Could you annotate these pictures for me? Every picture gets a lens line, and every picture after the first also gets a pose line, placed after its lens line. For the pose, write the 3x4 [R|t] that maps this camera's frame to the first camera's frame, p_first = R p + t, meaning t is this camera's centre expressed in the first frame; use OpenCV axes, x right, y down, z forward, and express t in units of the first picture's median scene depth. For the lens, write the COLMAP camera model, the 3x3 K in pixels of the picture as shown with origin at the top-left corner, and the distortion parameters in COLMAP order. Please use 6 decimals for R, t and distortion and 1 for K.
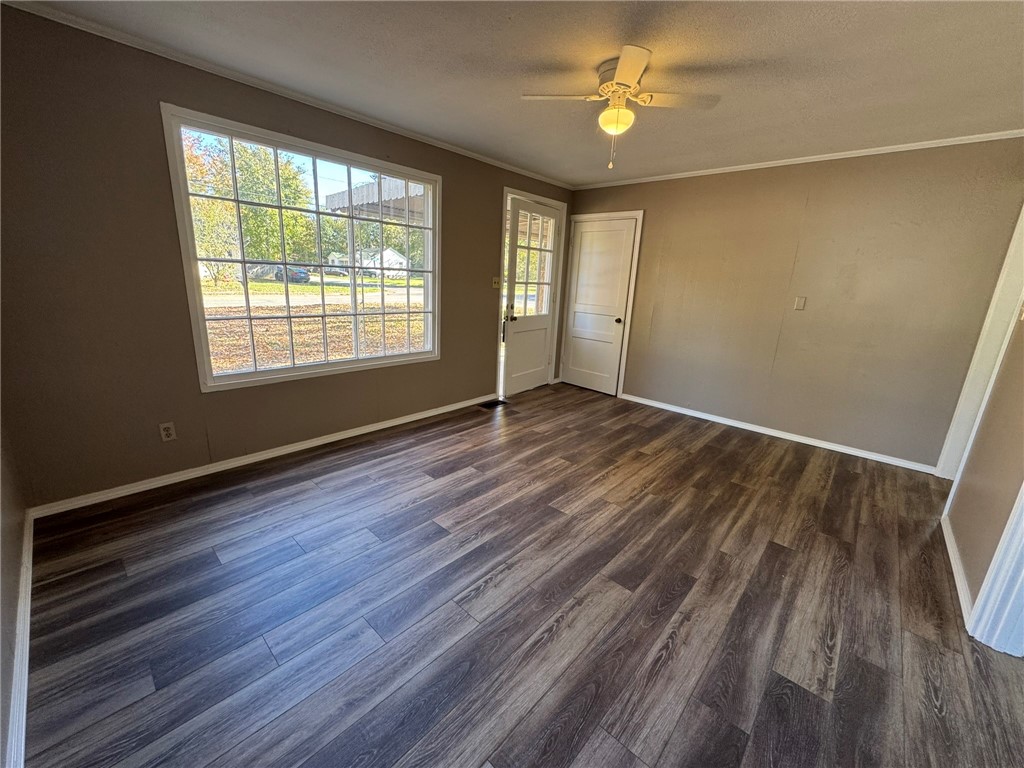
lens RADIAL K [[410.1, 0, 511.0], [0, 410.1, 383.9], [0, 0, 1]] dist [-0.003386, 0.000300]
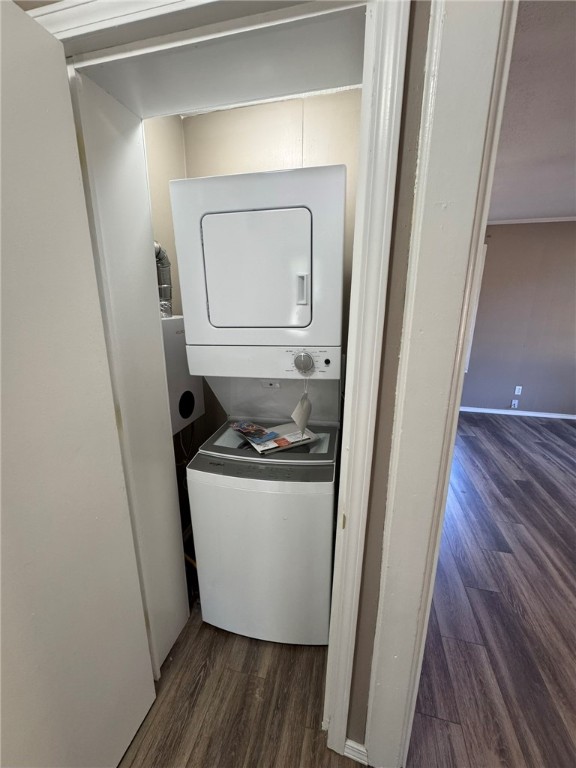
lens RADIAL K [[307.6, 0, 289.0], [0, 307.6, 383.5], [0, 0, 1]] dist [-0.003386, 0.000300]
pose [[-0.874591, 0.072112, -0.479469, 1.249616], [-0.164878, 0.885716, 0.433962, -0.225059], [0.455967, 0.458593, -0.762749, 0.944758]]
